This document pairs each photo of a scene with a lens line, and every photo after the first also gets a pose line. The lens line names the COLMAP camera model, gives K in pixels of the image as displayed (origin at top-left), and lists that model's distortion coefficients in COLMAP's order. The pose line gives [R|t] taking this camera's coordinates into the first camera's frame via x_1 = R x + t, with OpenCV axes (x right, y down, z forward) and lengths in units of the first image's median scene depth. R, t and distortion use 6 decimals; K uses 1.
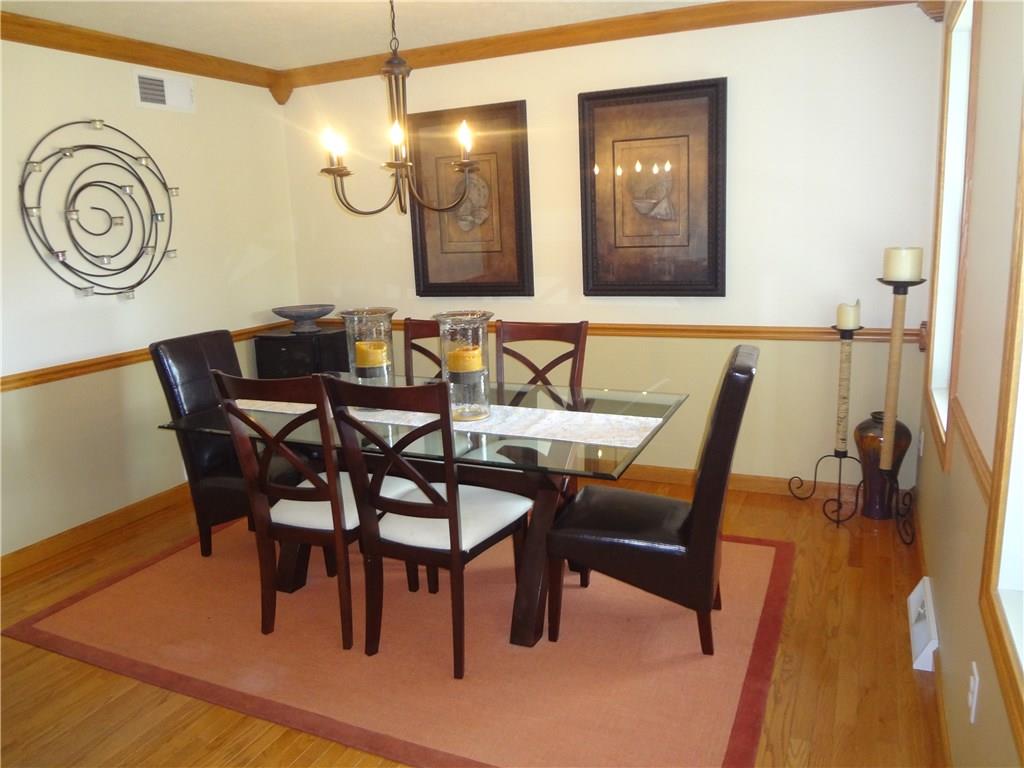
lens RADIAL K [[787.2, 0, 512.0], [0, 787.2, 384.0], [0, 0, 1]] dist [-0.106019, -0.000769]
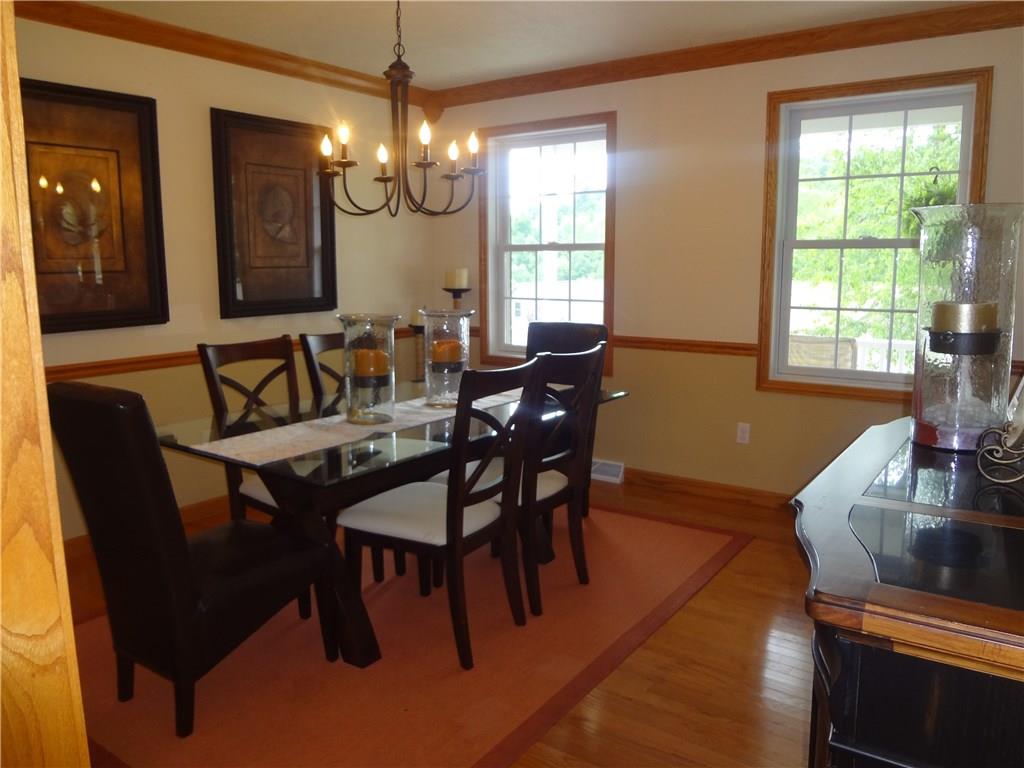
lens RADIAL K [[781.7, 0, 512.0], [0, 781.7, 384.0], [0, 0, 1]] dist [-0.002780, -0.000710]
pose [[0.182386, -0.121172, 0.975732, -0.844641], [0.180537, 0.979632, 0.087910, -0.055023], [-0.966510, 0.160122, 0.200547, 0.502676]]
